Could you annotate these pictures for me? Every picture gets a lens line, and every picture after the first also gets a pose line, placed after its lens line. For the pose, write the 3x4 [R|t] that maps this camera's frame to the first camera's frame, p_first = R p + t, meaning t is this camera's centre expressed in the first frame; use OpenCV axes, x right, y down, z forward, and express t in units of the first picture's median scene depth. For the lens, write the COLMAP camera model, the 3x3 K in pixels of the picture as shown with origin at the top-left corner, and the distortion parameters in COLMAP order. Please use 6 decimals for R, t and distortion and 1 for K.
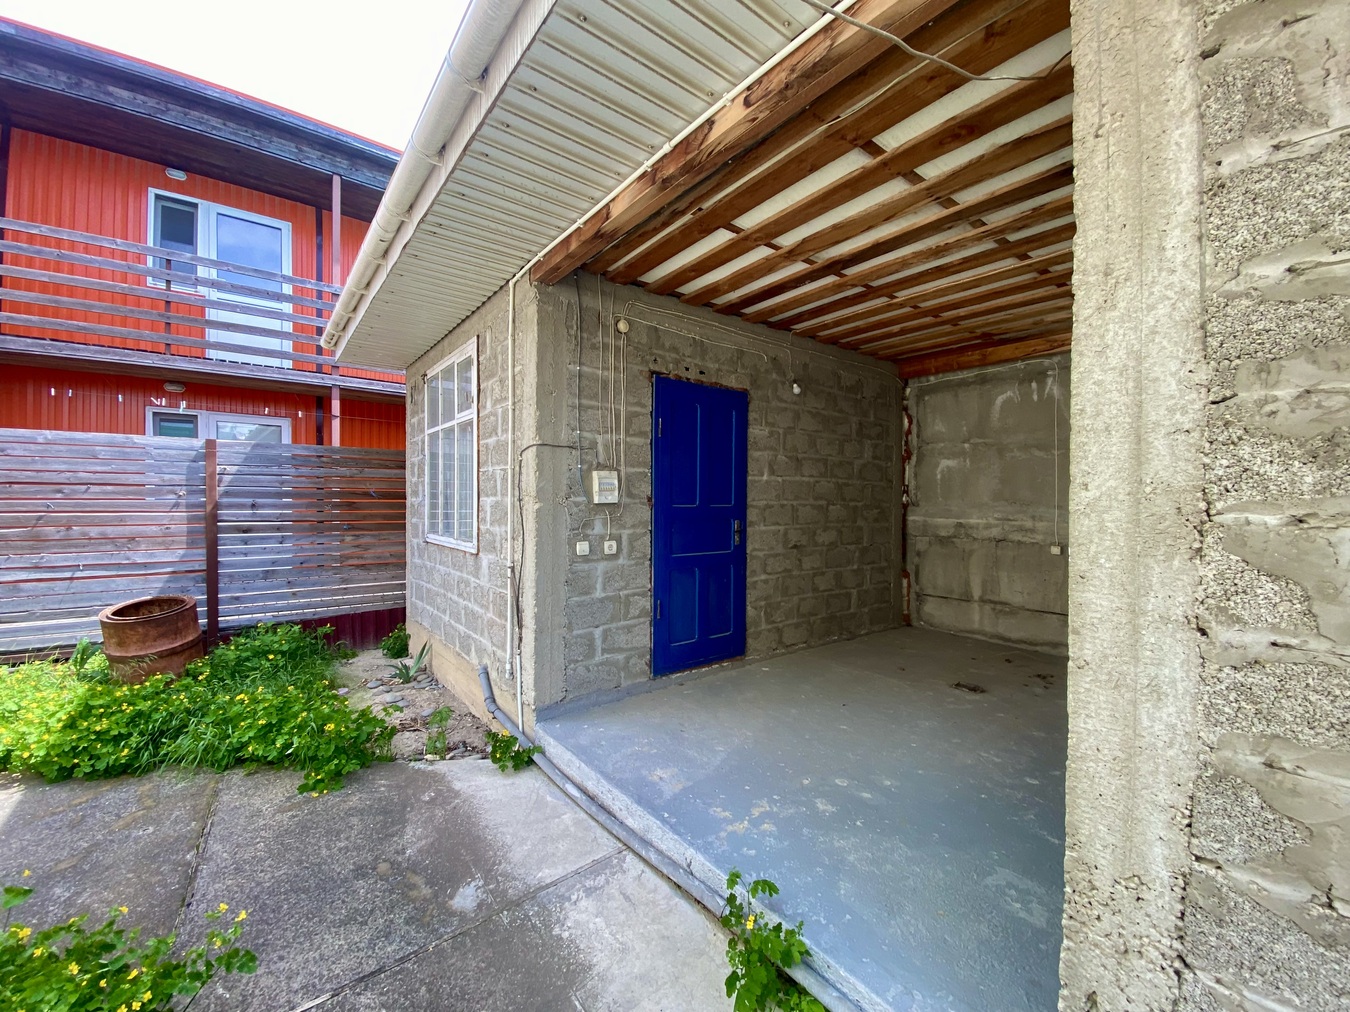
lens RADIAL K [[553.6, 0, 649.2], [0, 553.6, 510.3], [0, 0, 1]] dist [-0.002254, -0.000380]
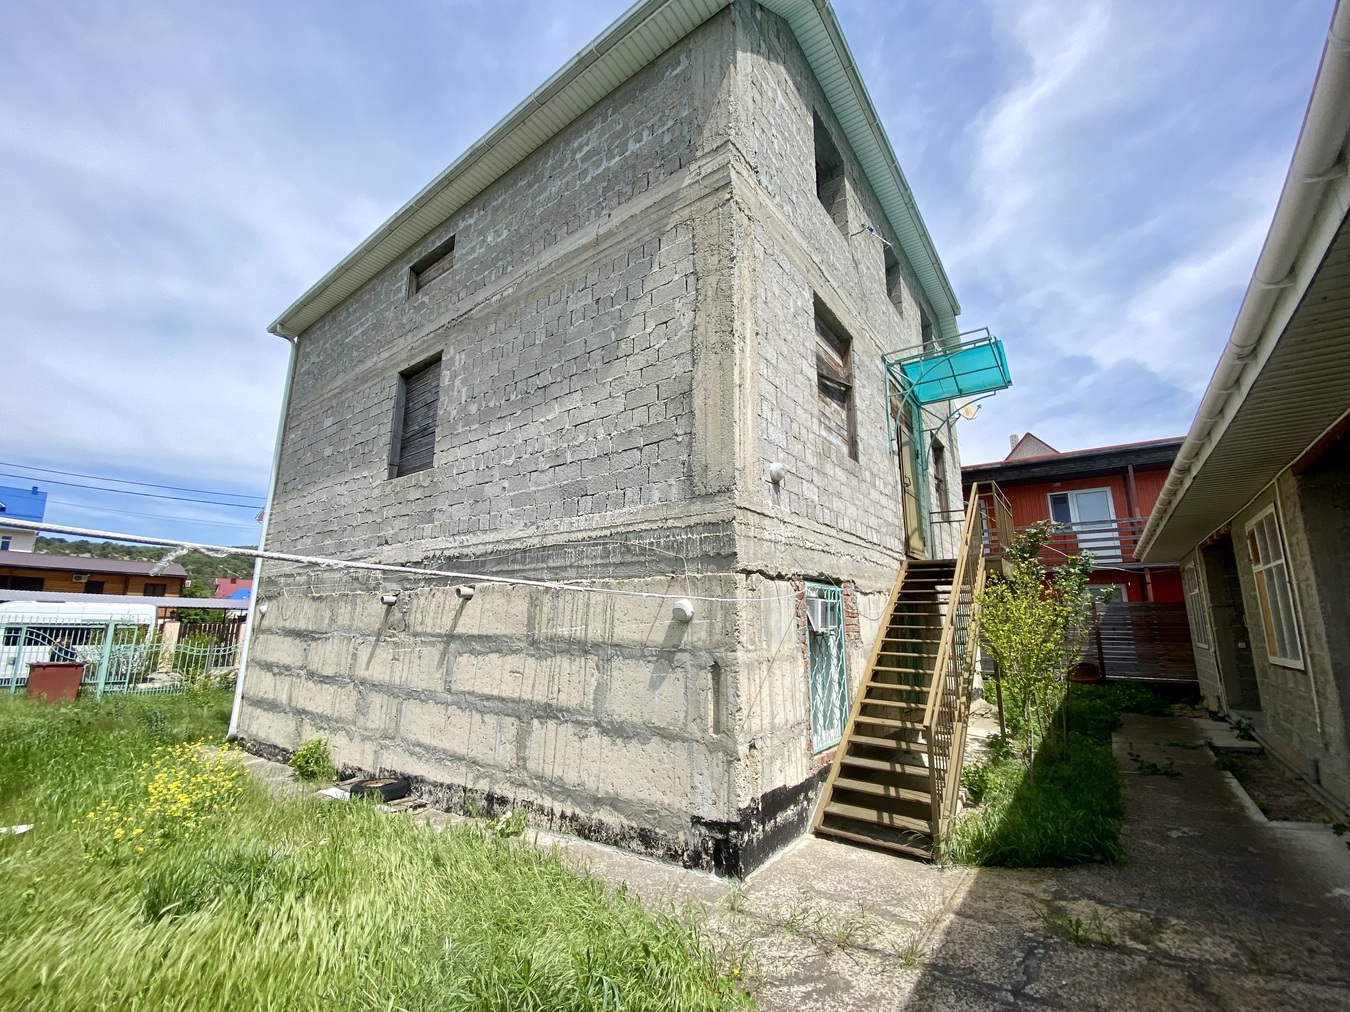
lens RADIAL K [[553.6, 0, 649.2], [0, 553.6, 510.3], [0, 0, 1]] dist [-0.002254, -0.000380]
pose [[0.246472, -0.201998, -0.947865, 0.933579], [-0.015277, 0.977106, -0.212202, 0.021021], [0.969030, 0.066782, 0.237743, -1.247507]]
